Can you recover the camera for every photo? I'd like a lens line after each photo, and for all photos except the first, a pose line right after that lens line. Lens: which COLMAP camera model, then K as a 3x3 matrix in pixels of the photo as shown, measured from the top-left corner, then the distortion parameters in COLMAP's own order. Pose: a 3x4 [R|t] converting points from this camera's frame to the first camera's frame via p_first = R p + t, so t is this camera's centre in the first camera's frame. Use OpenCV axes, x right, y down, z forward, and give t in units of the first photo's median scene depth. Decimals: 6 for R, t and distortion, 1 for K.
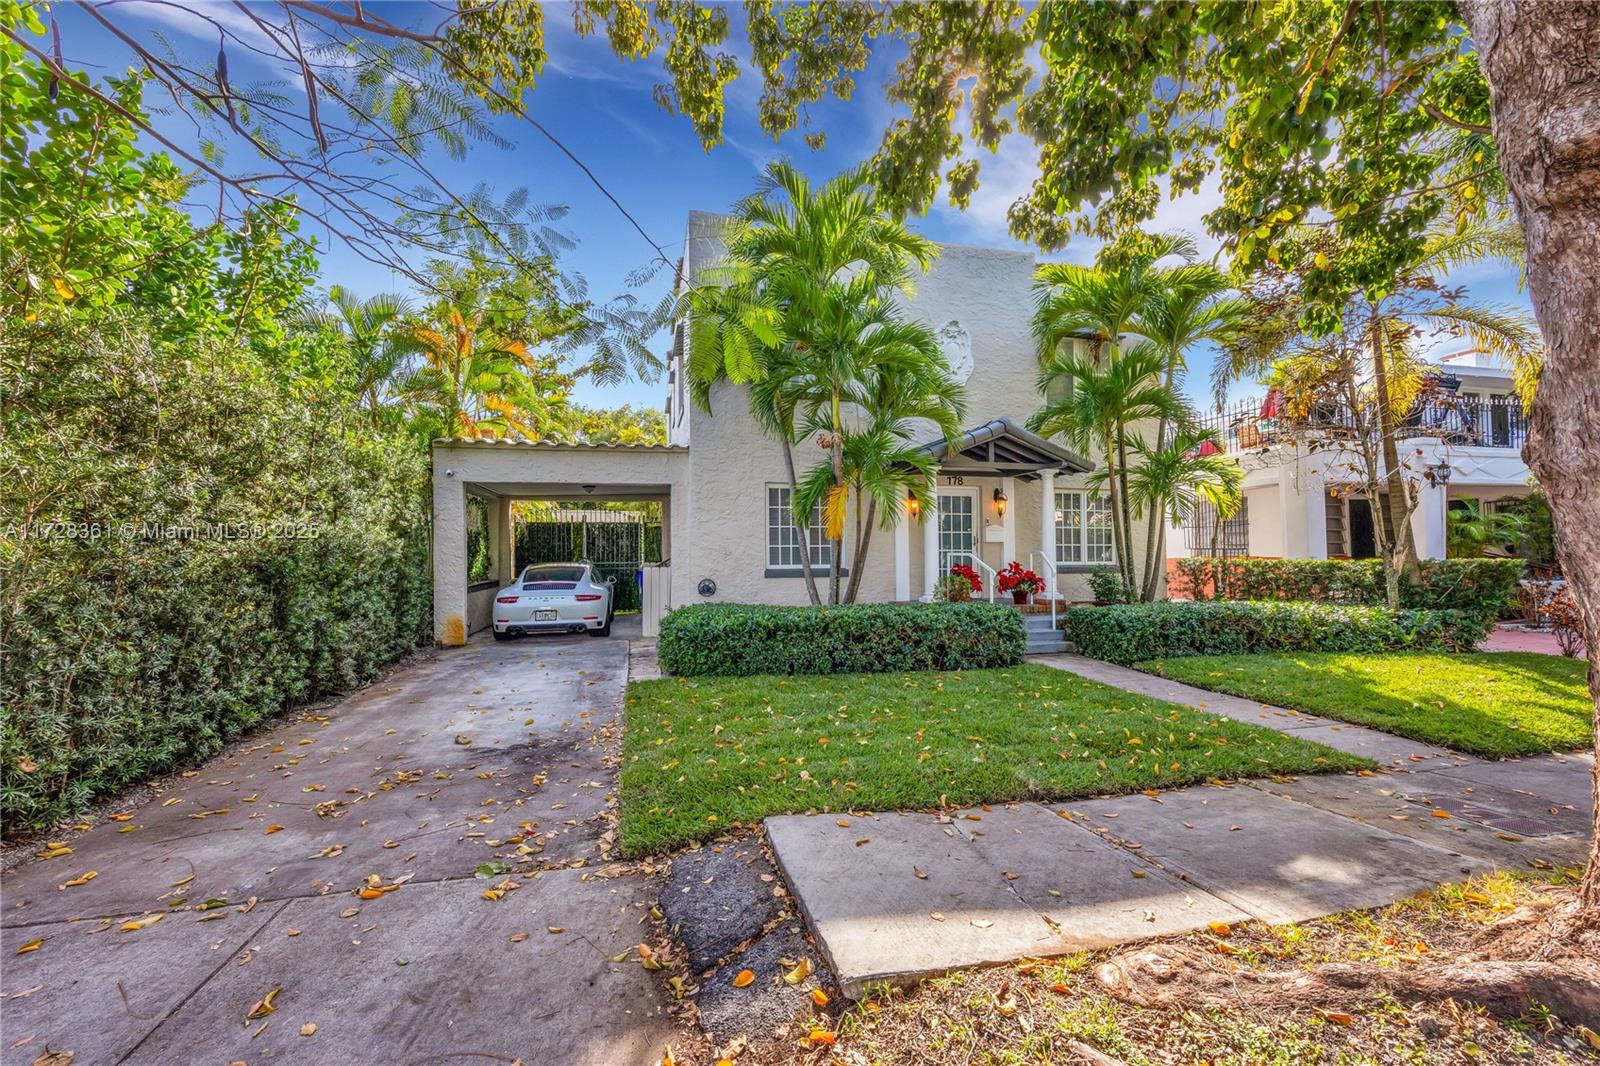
lens RADIAL K [[628.9, 0, 788.5], [0, 628.9, 531.3], [0, 0, 1]] dist [-0.002082, 0.000375]
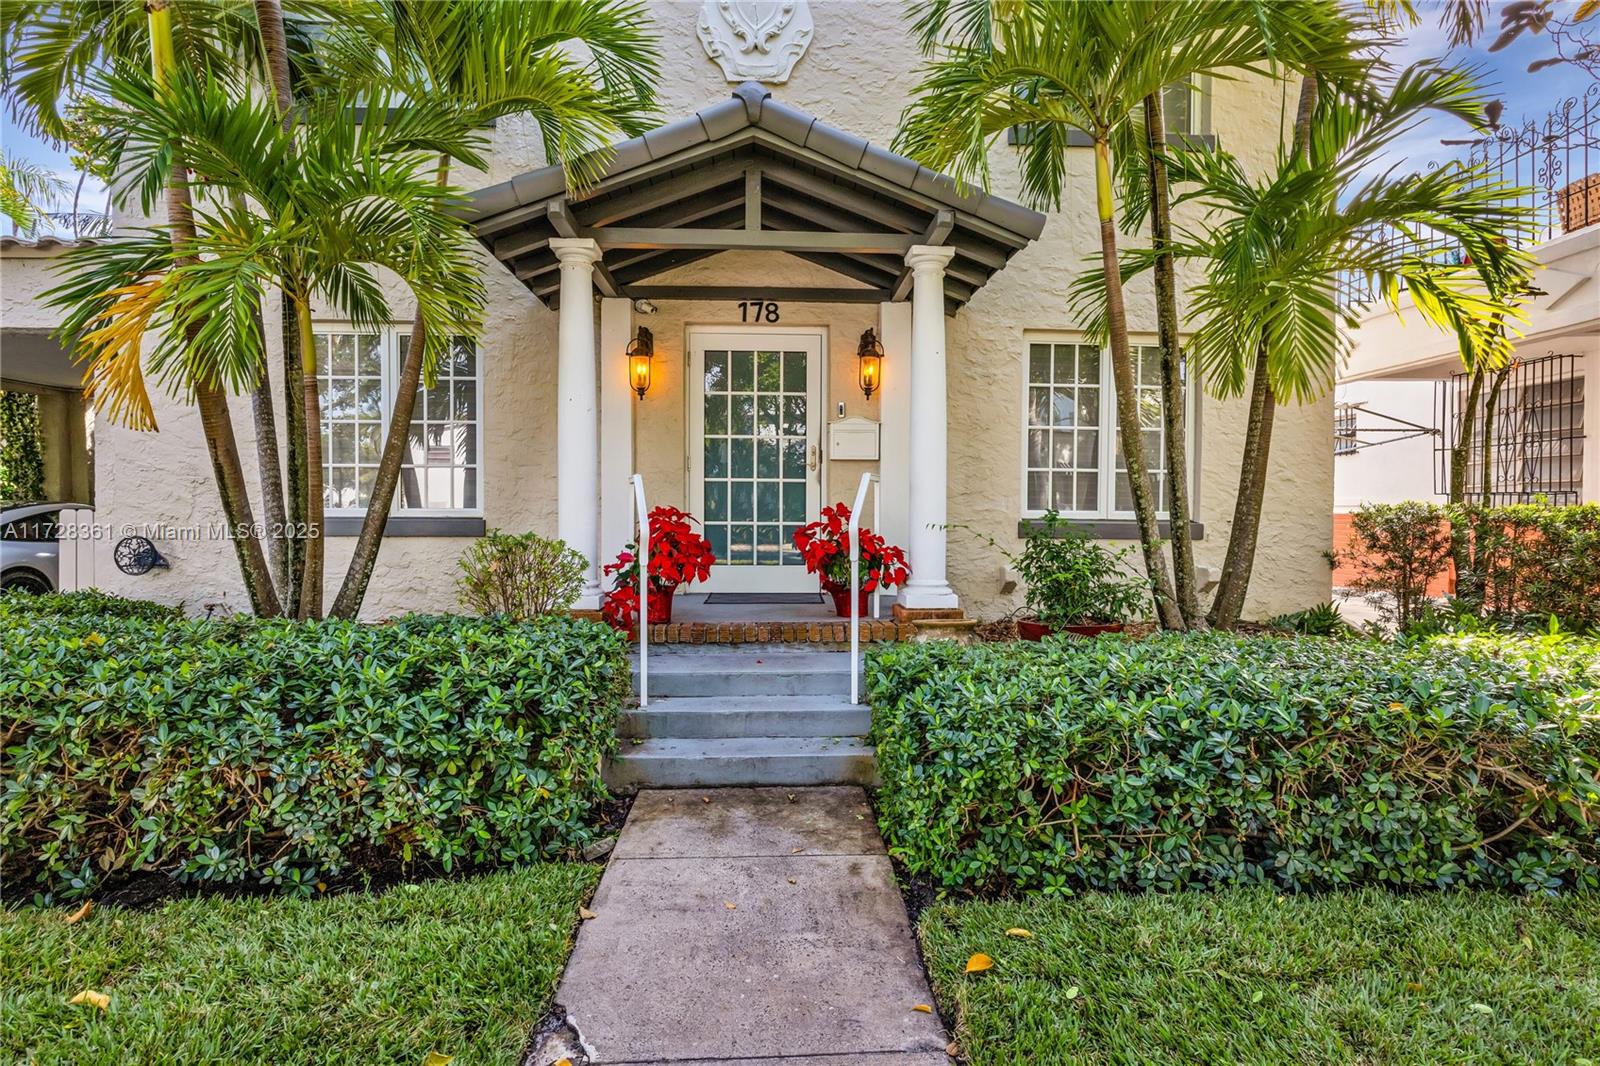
lens RADIAL K [[787.4, 0, 789.9], [0, 787.4, 526.1], [0, 0, 1]] dist [-0.014975, 0.000575]
pose [[0.983702, 0.012386, -0.179378, 0.399107], [-0.003511, 0.998757, 0.049712, 0.036692], [0.179771, -0.048272, 0.982523, 0.510758]]
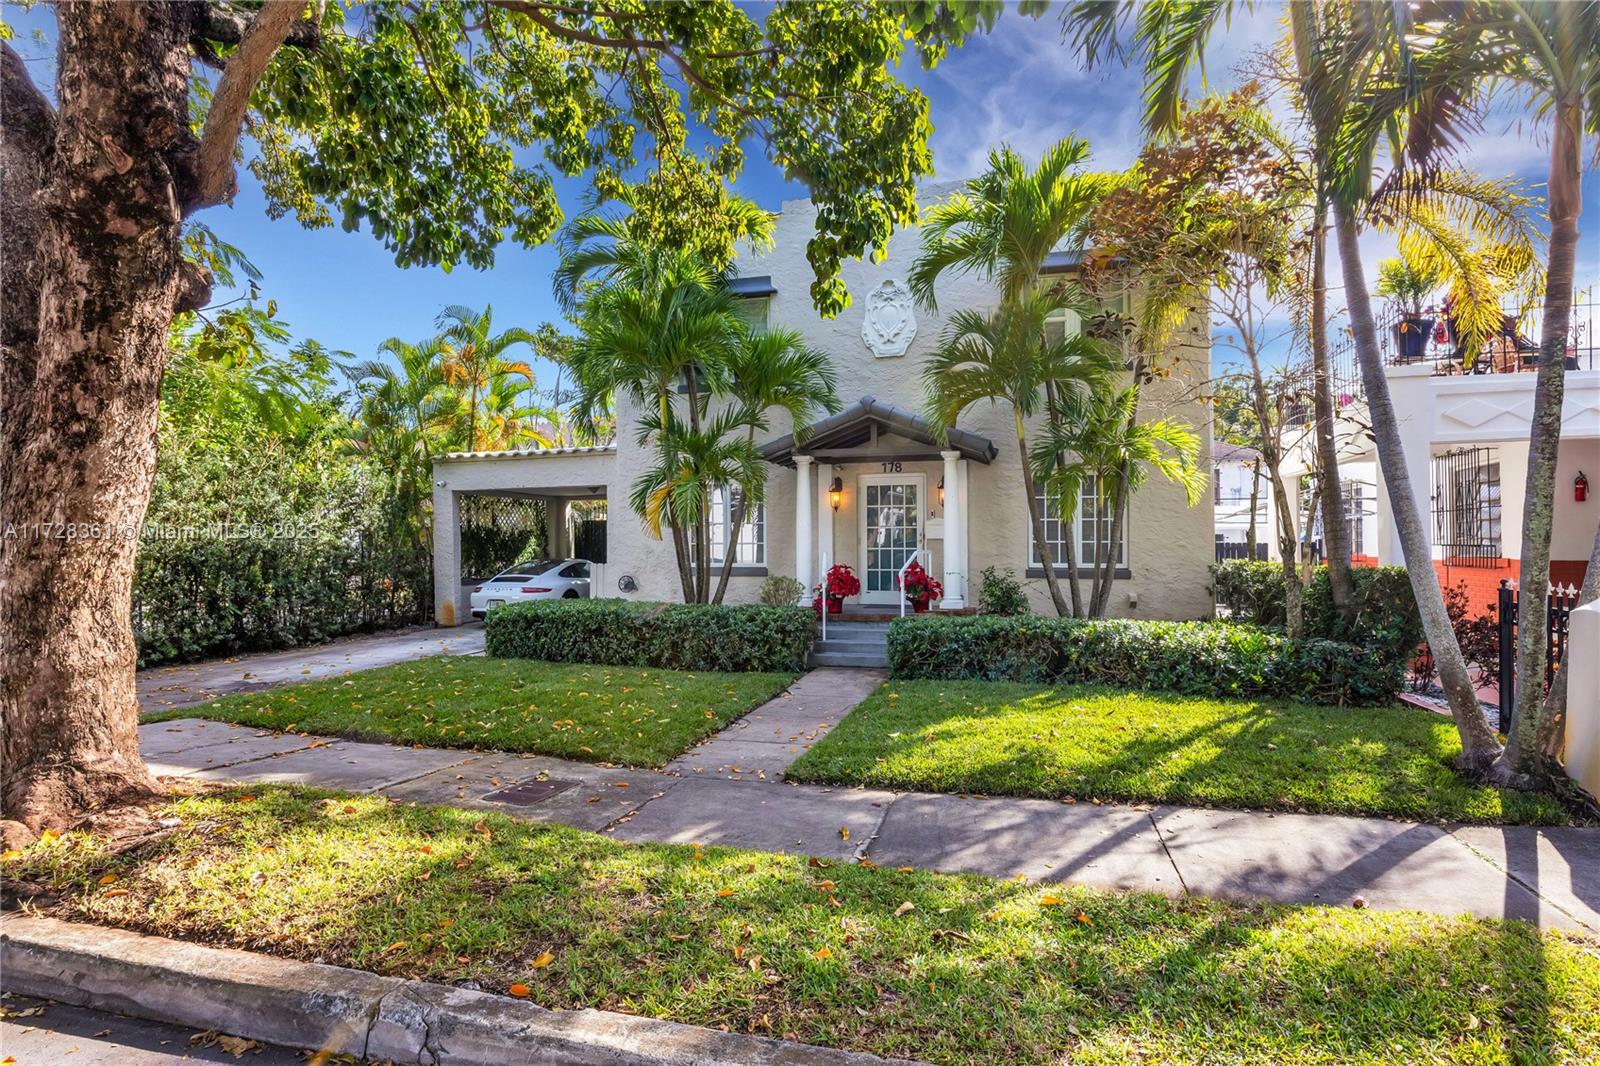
lens RADIAL K [[787.4, 0, 789.9], [0, 787.4, 526.1], [0, 0, 1]] dist [-0.014975, 0.000575]
pose [[0.872582, -0.010763, -0.488350, 0.698669], [0.012960, 0.999915, 0.001118, -0.003885], [0.488296, -0.007305, 0.872647, -0.000884]]
